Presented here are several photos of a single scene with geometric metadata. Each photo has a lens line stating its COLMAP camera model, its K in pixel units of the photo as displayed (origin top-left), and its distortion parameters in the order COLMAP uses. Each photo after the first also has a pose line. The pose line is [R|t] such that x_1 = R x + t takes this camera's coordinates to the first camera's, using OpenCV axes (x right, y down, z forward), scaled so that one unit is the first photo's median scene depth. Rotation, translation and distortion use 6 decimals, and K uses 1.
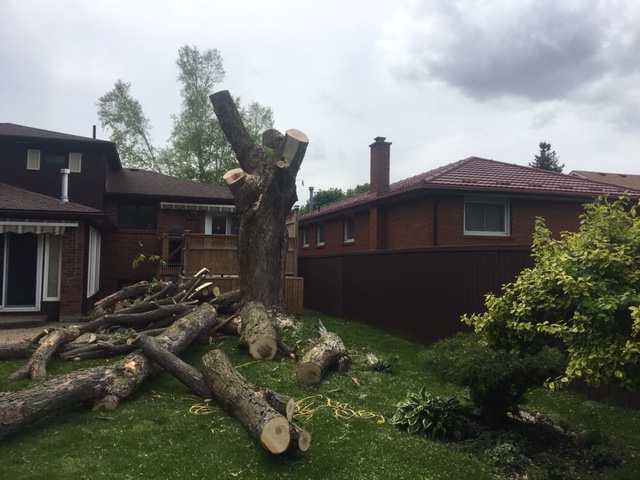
lens RADIAL K [[550.2, 0, 320.6], [0, 550.2, 220.4], [0, 0, 1]] dist [0.047477, -0.011310]
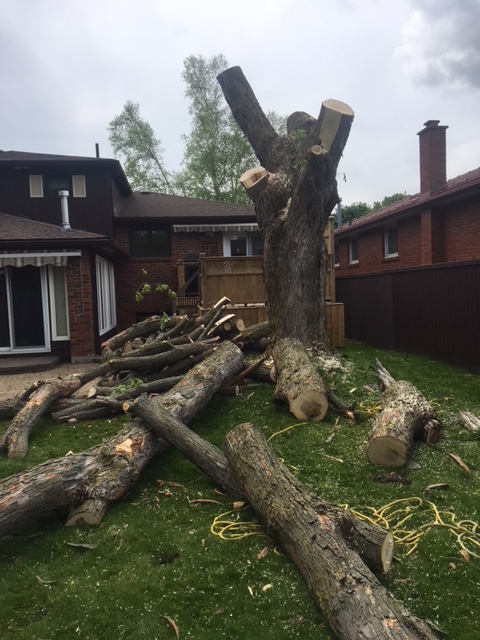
lens RADIAL K [[550.2, 0, 240.0], [0, 550.2, 320.0], [0, 0, 1]] dist [0.047477, -0.011310]
pose [[0.981958, -0.037651, -0.185313, -0.040551], [0.062743, 0.989334, 0.131459, 0.015396], [0.178387, -0.140715, 0.973847, 0.219837]]
